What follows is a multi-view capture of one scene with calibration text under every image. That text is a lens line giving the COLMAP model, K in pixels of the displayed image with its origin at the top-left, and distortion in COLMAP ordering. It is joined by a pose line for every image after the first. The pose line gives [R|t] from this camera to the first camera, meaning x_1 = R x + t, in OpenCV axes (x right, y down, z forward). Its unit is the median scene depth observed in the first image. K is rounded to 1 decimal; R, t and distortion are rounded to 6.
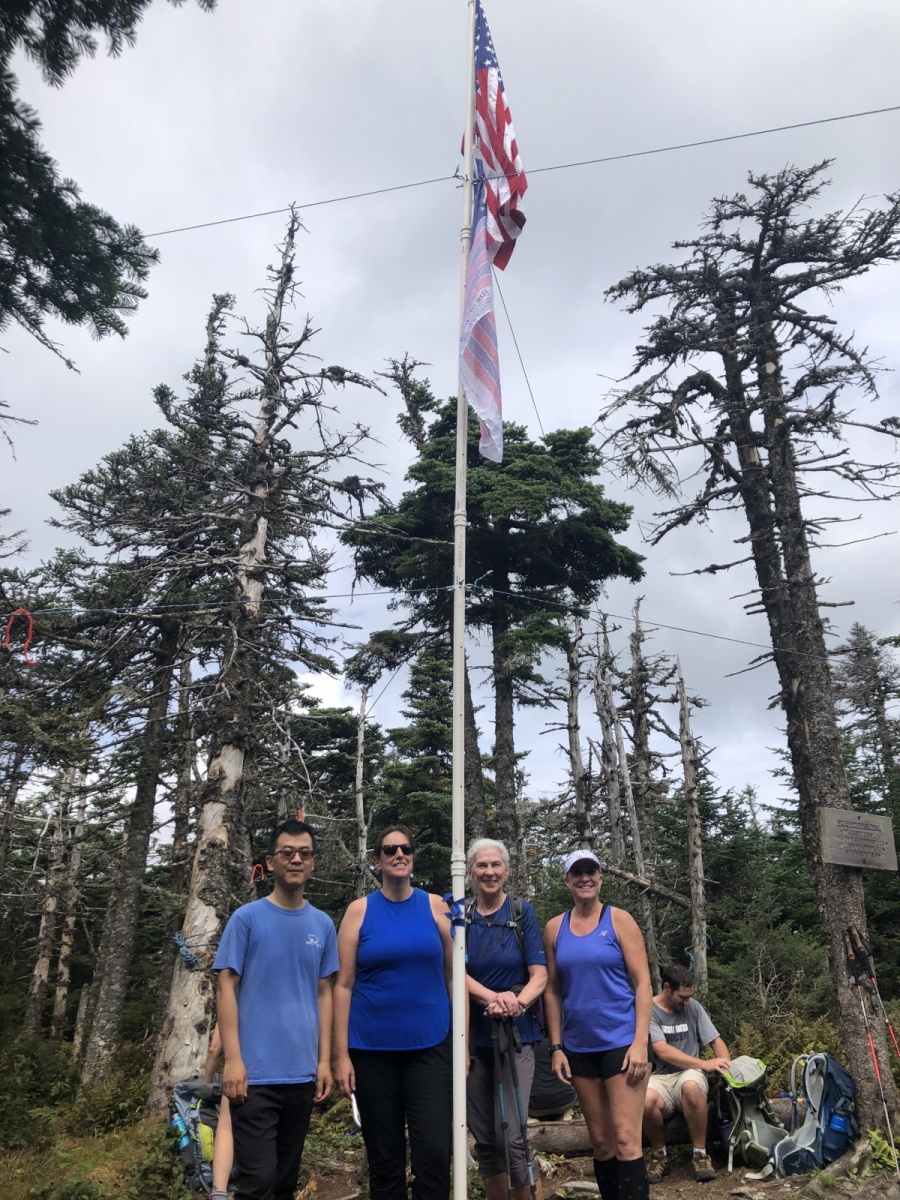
lens RADIAL K [[967.7, 0, 455.9], [0, 967.7, 579.2], [0, 0, 1]] dist [0.013653, 0.006311]
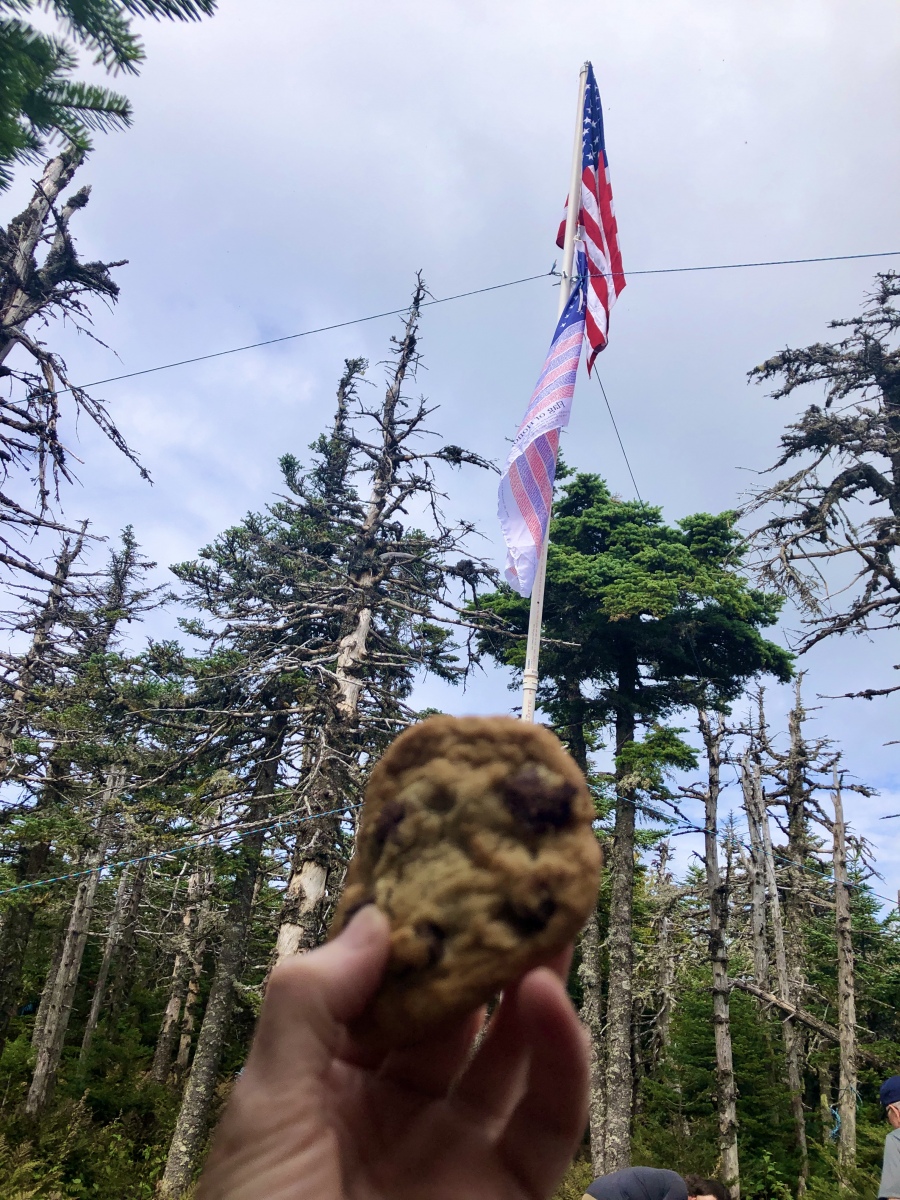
lens RADIAL K [[938.8, 0, 471.9], [0, 938.8, 561.1], [0, 0, 1]] dist [0.006960, 0.004653]
pose [[0.983266, 0.035016, -0.178780, 0.061604], [-0.038039, 0.999185, -0.013508, -0.097943], [0.178161, 0.020082, 0.983796, 0.111103]]
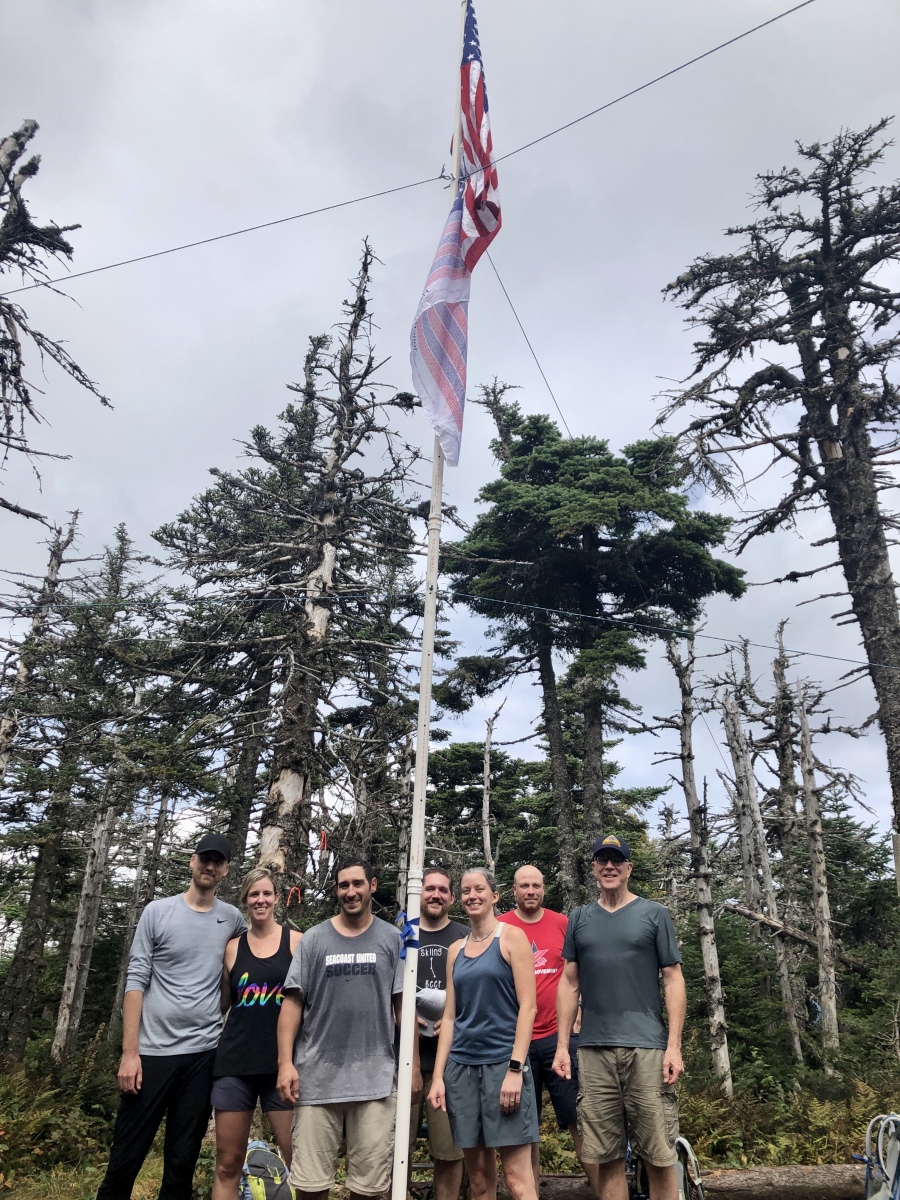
lens RADIAL K [[961.6, 0, 495.9], [0, 961.6, 599.5], [0, 0, 1]] dist [0.011237, 0.002403]
pose [[0.980792, -0.038154, -0.191290, 0.153354], [0.032831, 0.998983, -0.030920, 0.028369], [0.192275, 0.024046, 0.981047, 0.048146]]
